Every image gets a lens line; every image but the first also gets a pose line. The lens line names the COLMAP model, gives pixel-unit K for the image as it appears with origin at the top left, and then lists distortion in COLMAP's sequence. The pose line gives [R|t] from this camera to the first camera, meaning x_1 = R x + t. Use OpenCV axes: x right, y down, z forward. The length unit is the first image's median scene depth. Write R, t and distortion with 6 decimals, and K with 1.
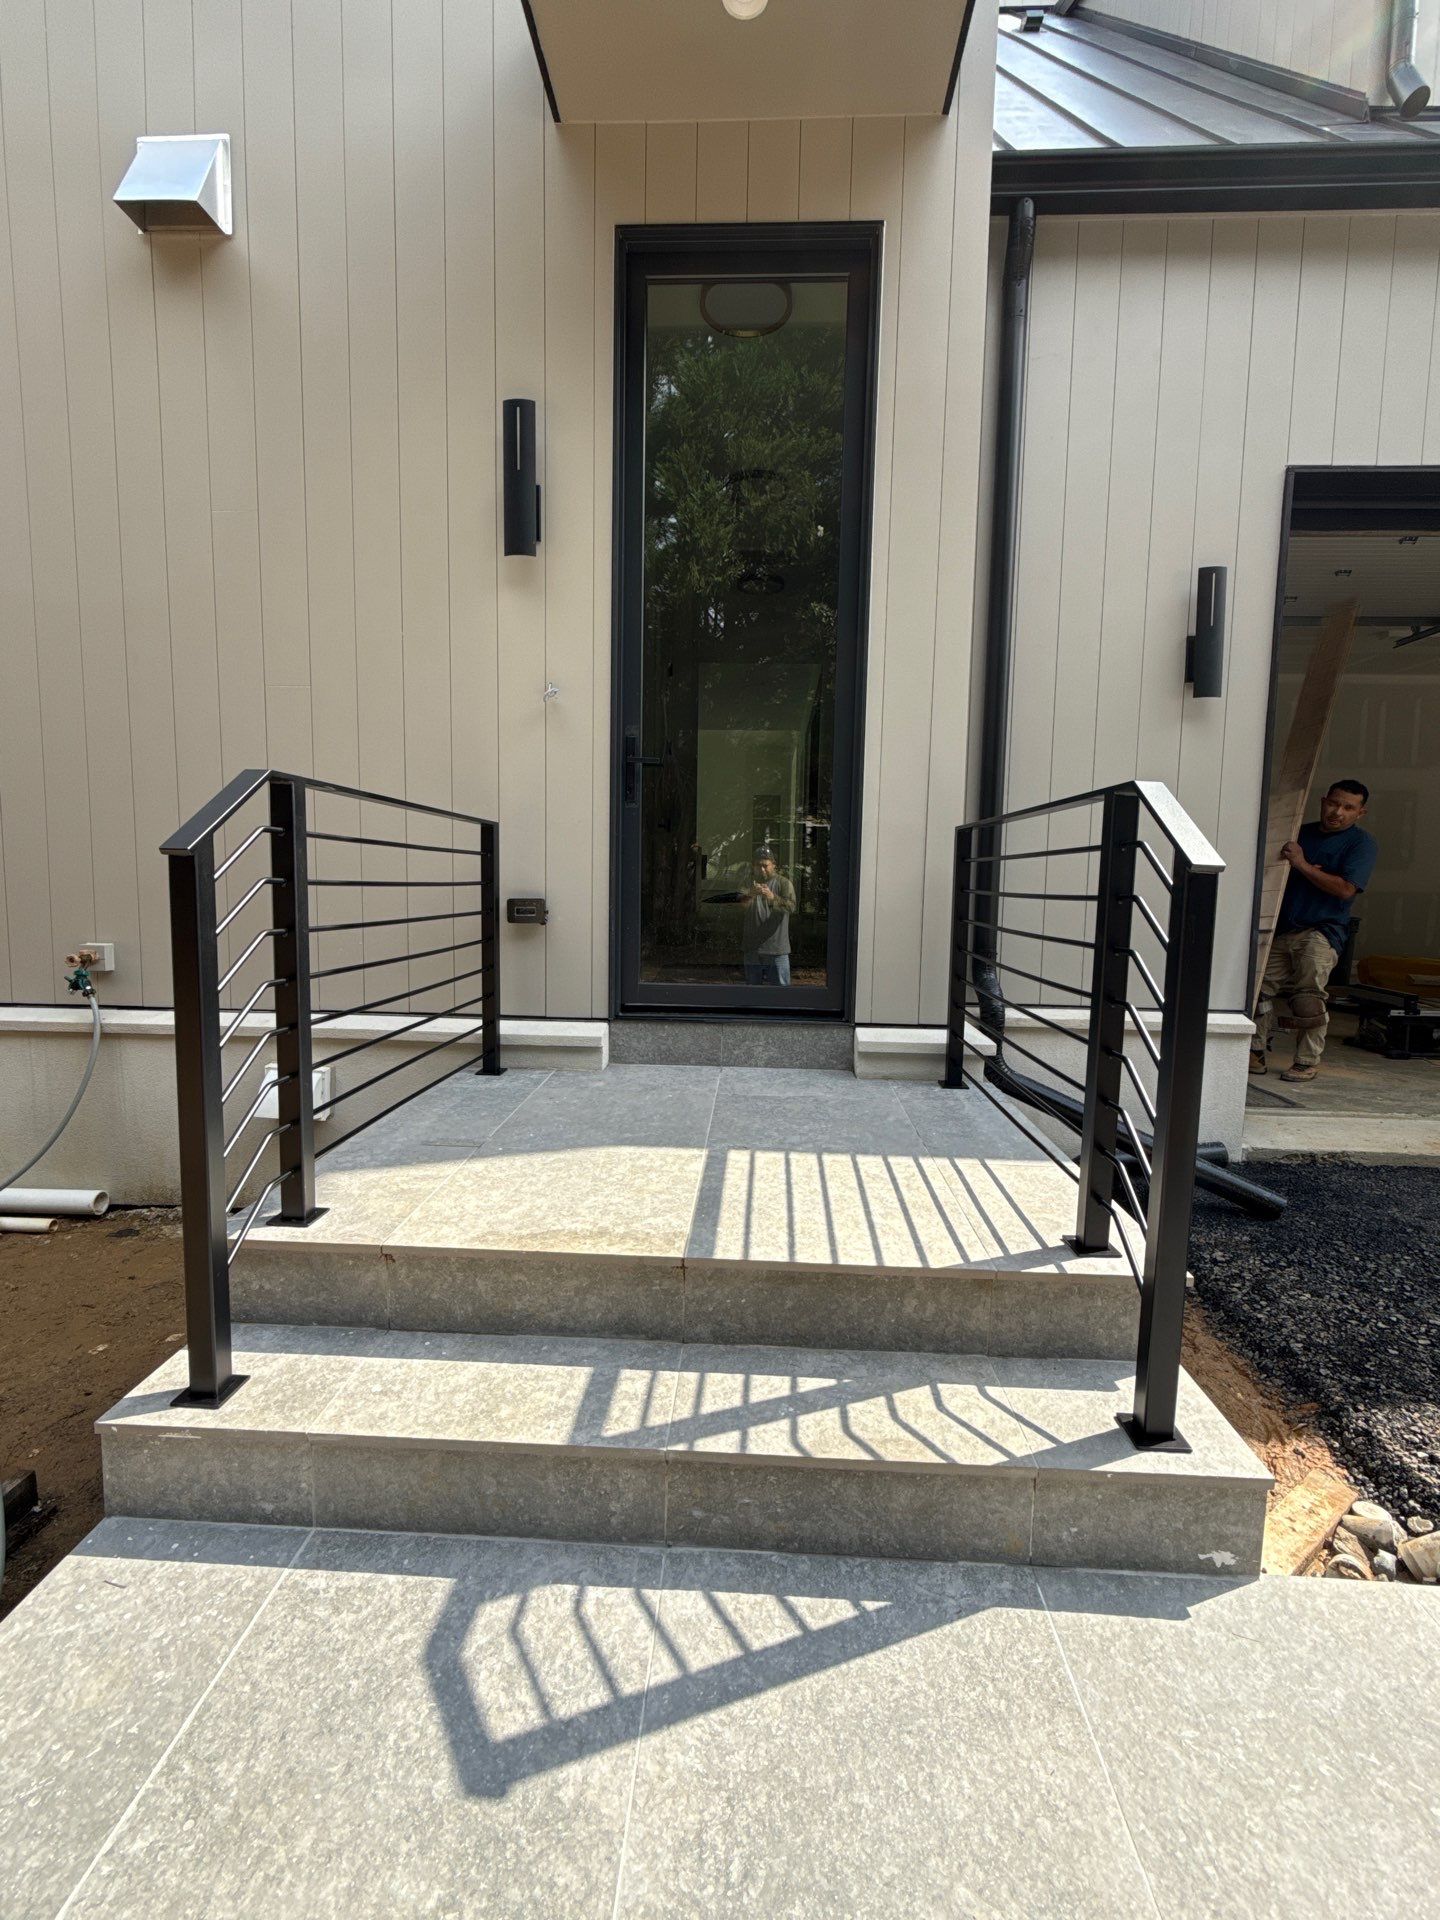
lens RADIAL K [[865.9, 0, 720.0], [0, 865.9, 960.0], [0, 0, 1]] dist [-0.001562, -0.000207]
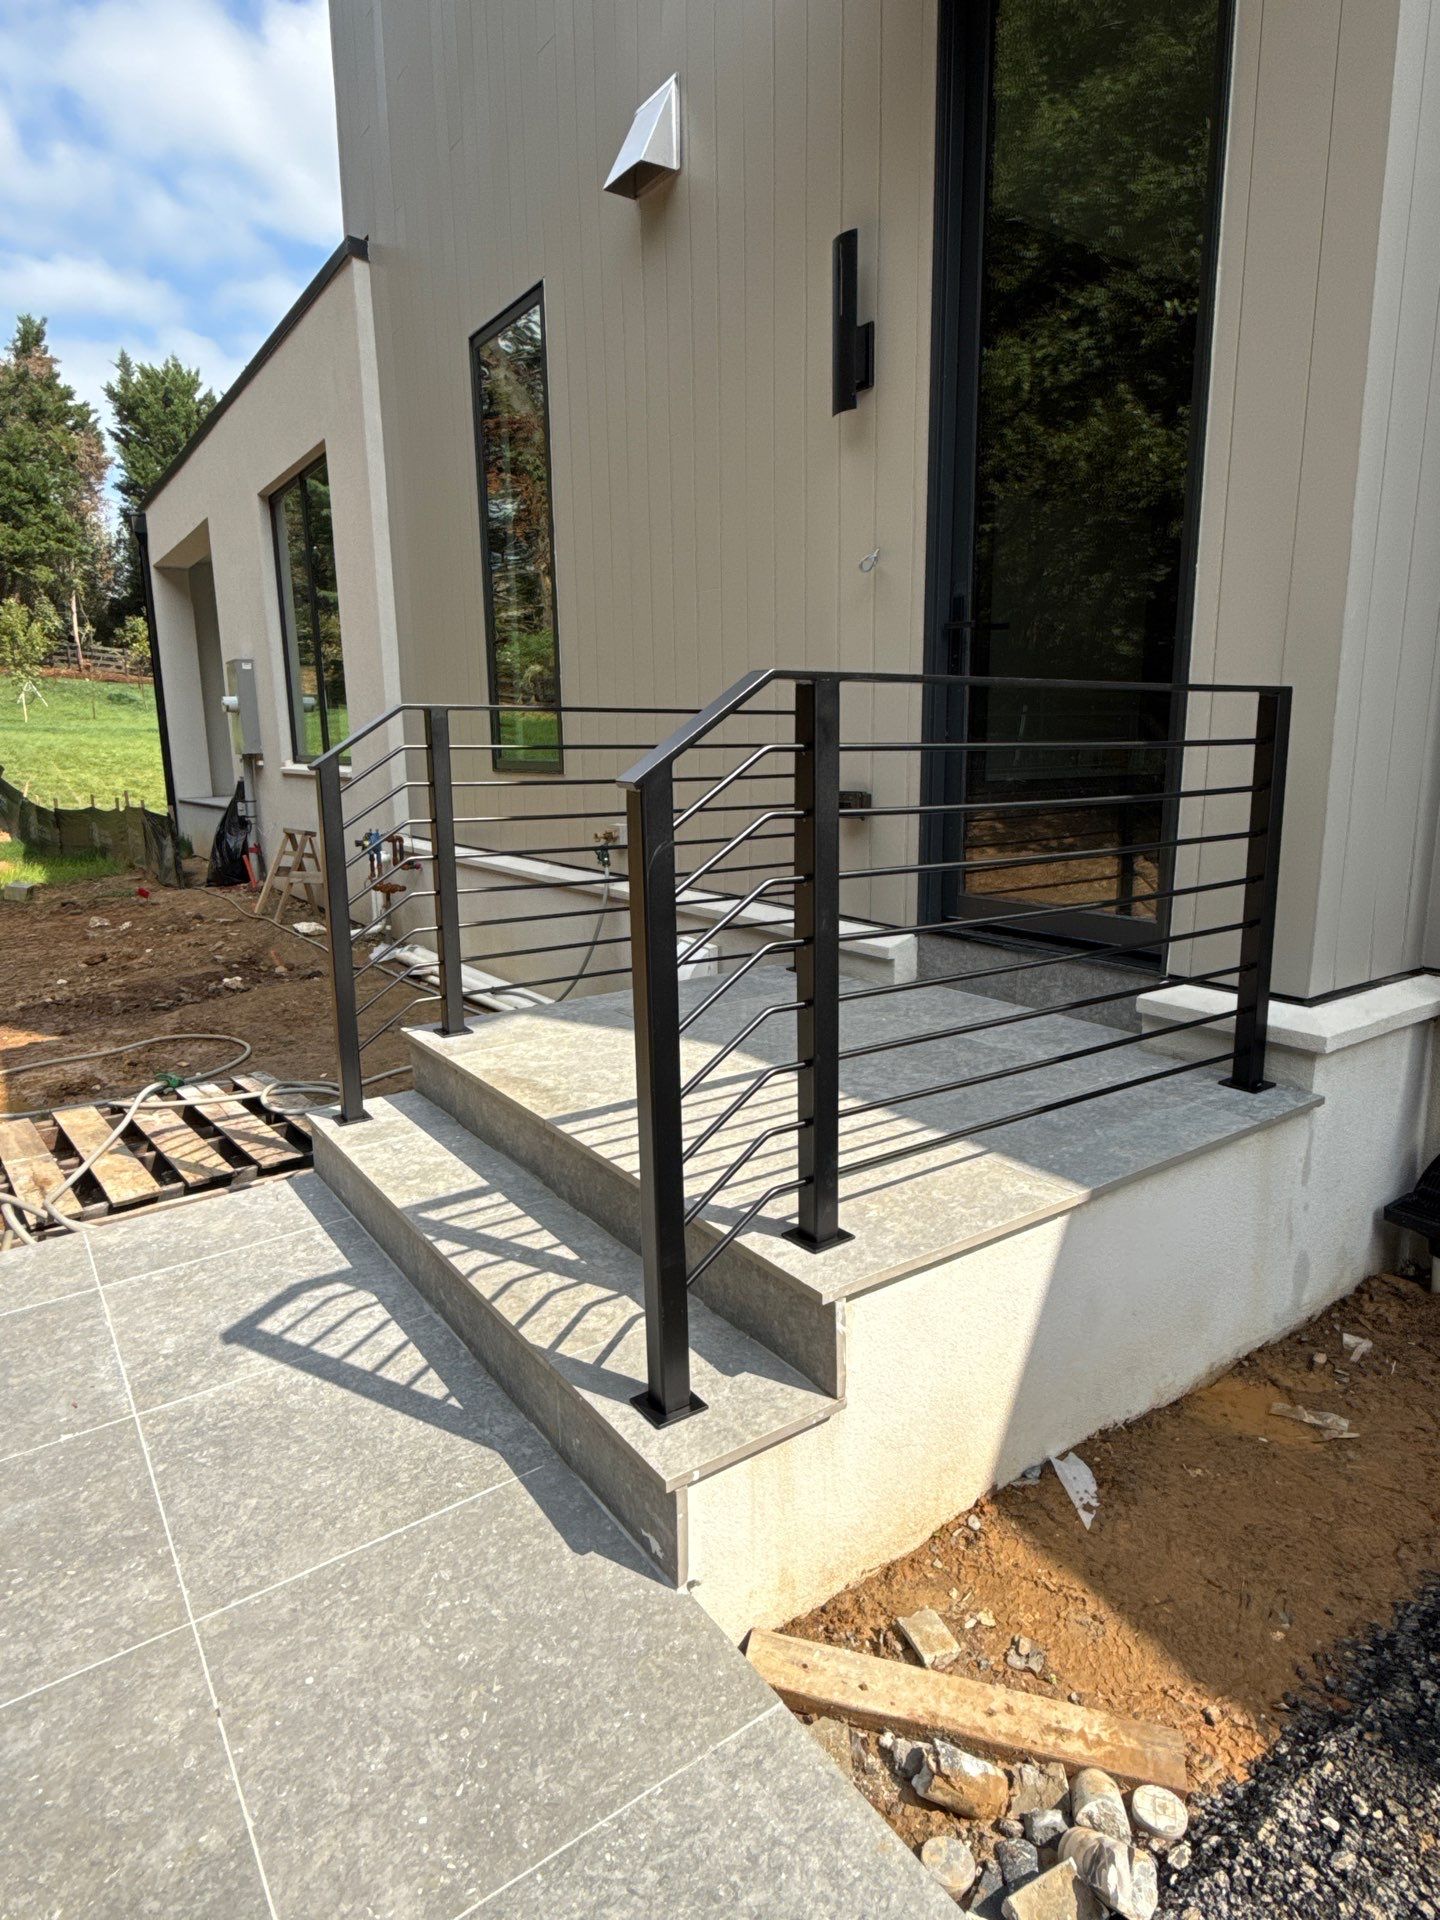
lens RADIAL K [[1109.5, 0, 728.5], [0, 1109.5, 962.5], [0, 0, 1]] dist [-0.007250, -0.000738]
pose [[0.605490, 0.133935, -0.784502, 1.274925], [-0.054394, 0.990397, 0.127104, -0.064161], [0.793992, -0.034288, 0.606960, 0.322516]]
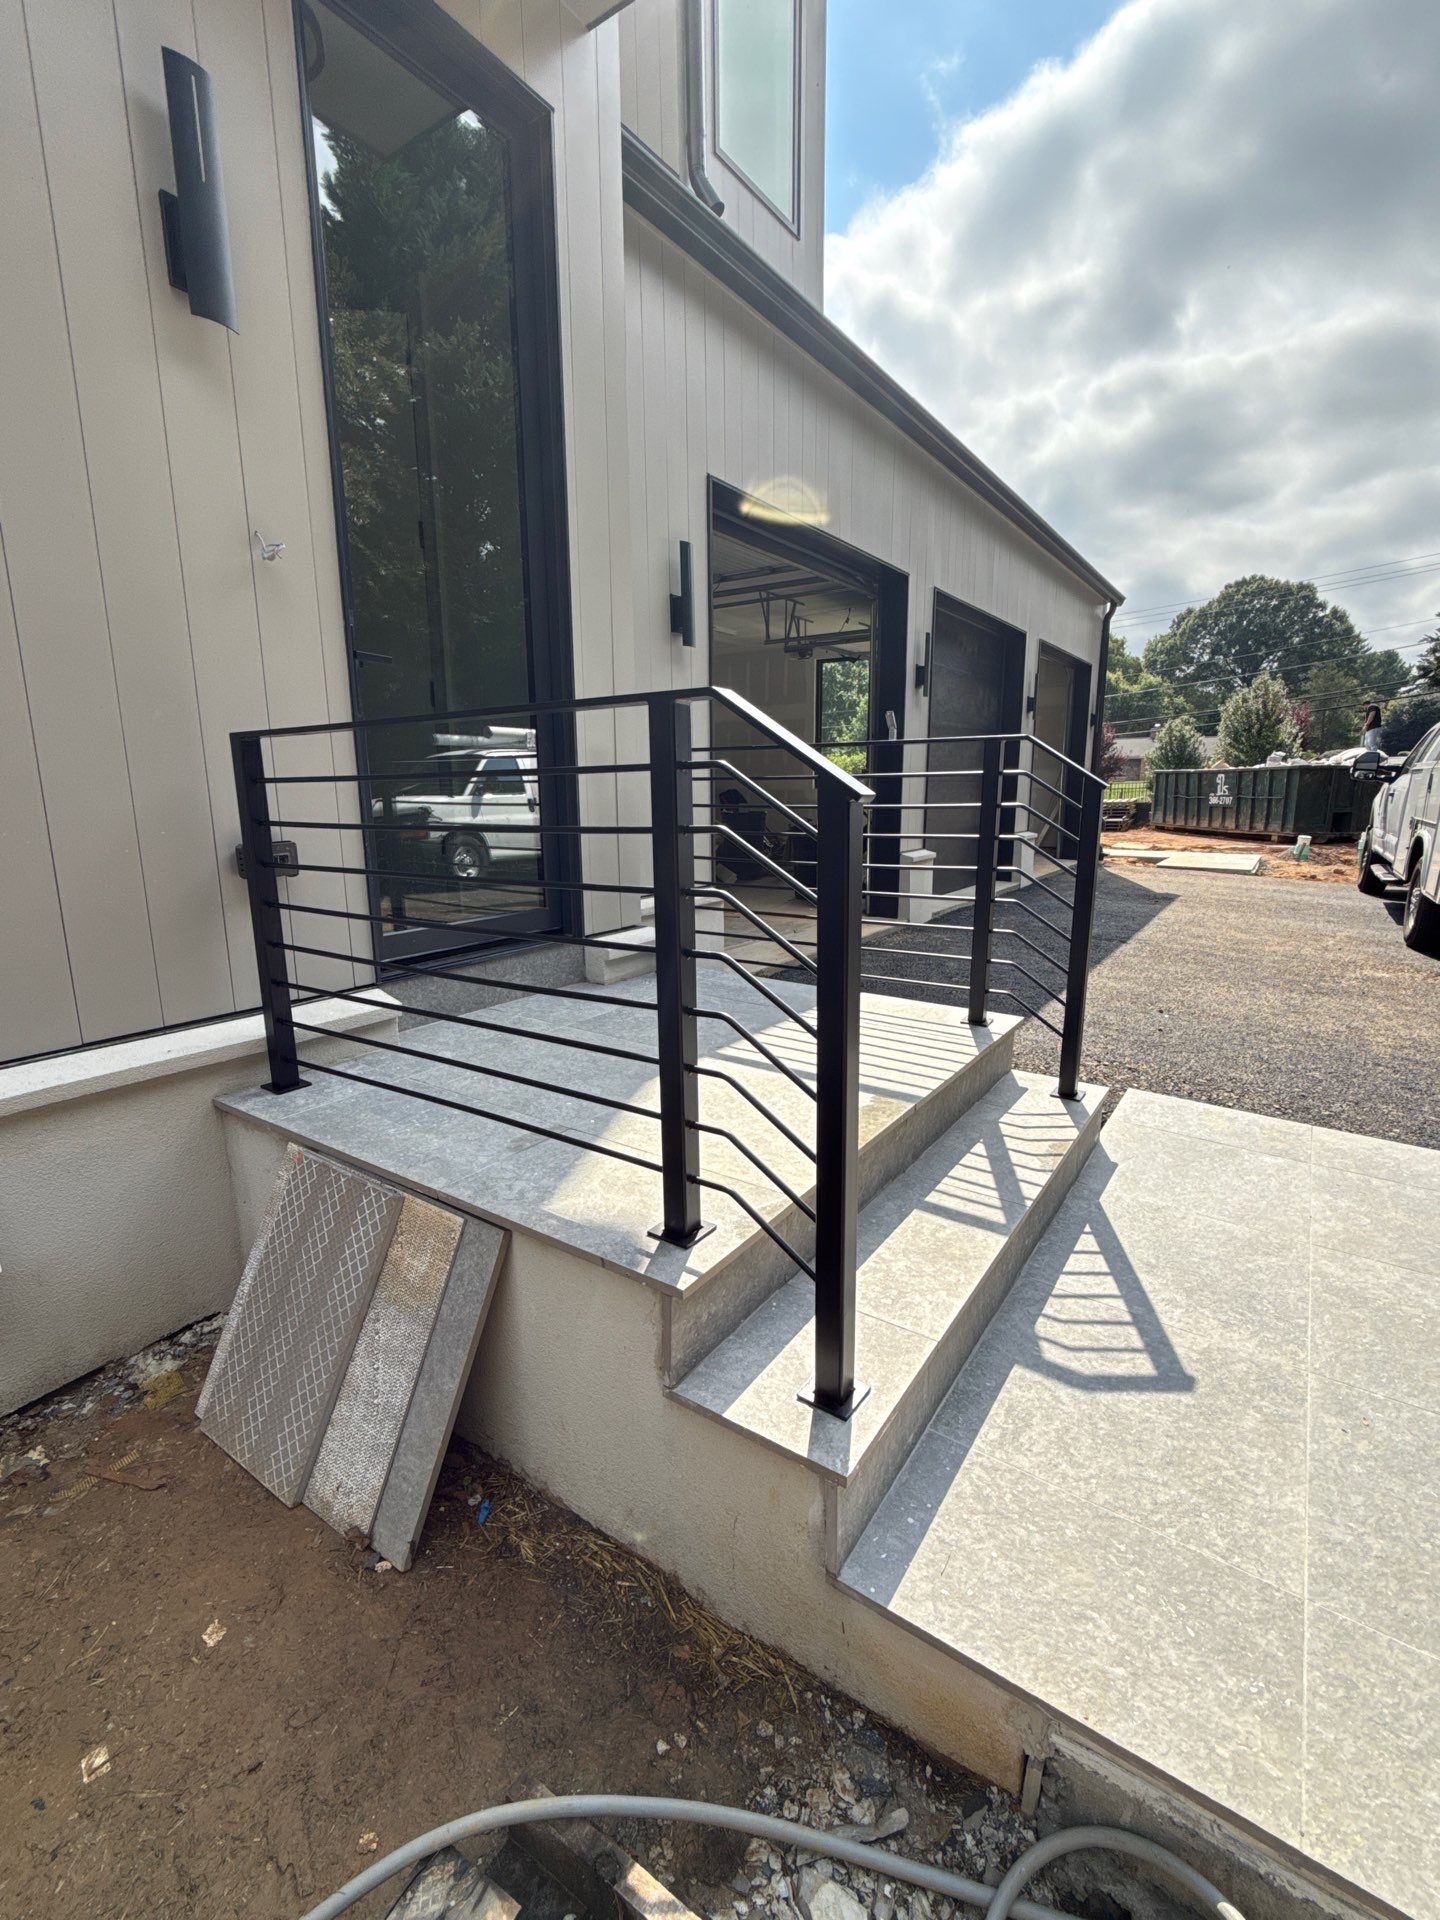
lens RADIAL K [[856.9, 0, 721.5], [0, 856.9, 960.5], [0, 0, 1]] dist [0.001407, 0.001272]
pose [[0.524238, -0.194488, 0.829065, -1.259230], [0.100213, 0.980895, 0.166738, -0.113095], [-0.845655, -0.004327, 0.533713, 0.587236]]
